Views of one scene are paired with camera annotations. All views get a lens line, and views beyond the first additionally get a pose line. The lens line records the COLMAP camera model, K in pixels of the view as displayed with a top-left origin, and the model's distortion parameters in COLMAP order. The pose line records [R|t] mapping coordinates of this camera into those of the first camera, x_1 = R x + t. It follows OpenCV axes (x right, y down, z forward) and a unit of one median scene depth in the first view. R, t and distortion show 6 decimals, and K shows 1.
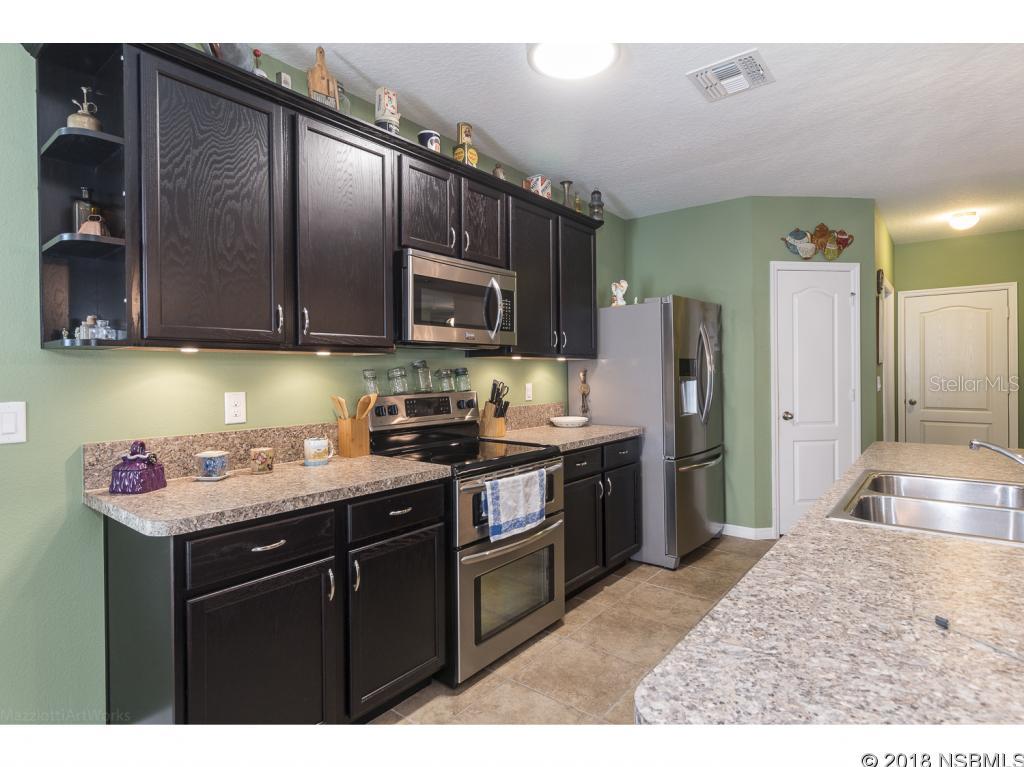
lens RADIAL K [[538.9, 0, 509.2], [0, 538.9, 377.2], [0, 0, 1]] dist [0.003387, 0.000576]
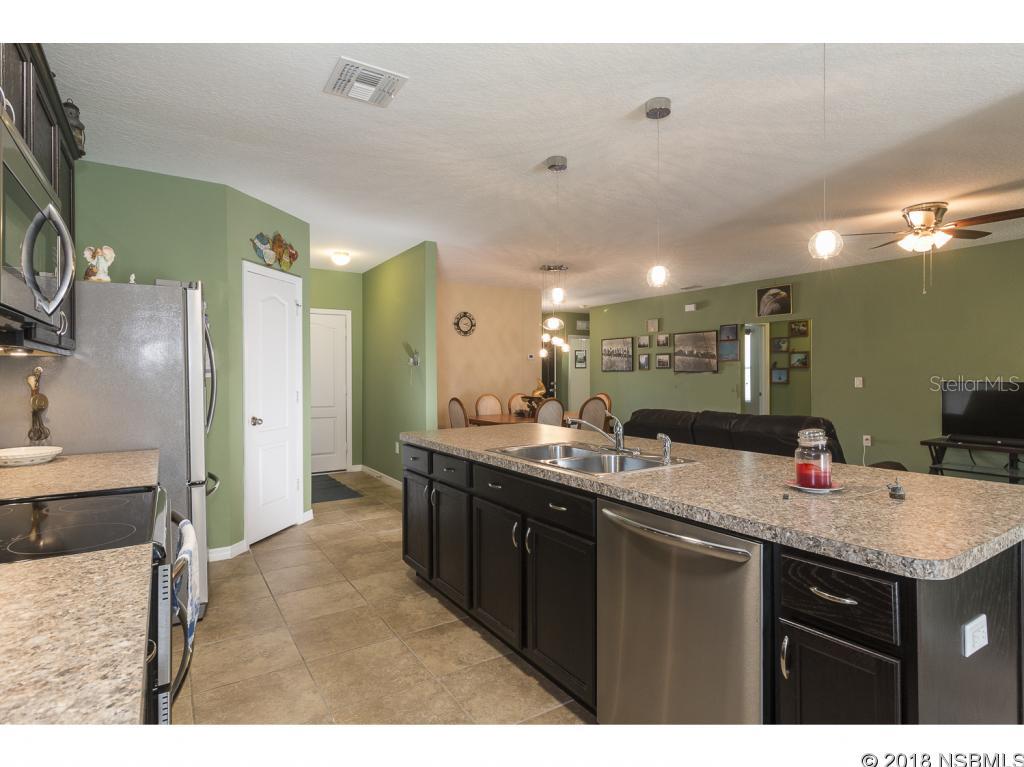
lens RADIAL K [[538.9, 0, 510.2], [0, 538.9, 378.4], [0, 0, 1]] dist [0.003387, 0.000576]
pose [[0.308283, -0.002769, 0.951291, -0.277667], [0.011779, 0.999930, -0.000906, 0.000163], [-0.951222, 0.011485, 0.308294, 0.258817]]
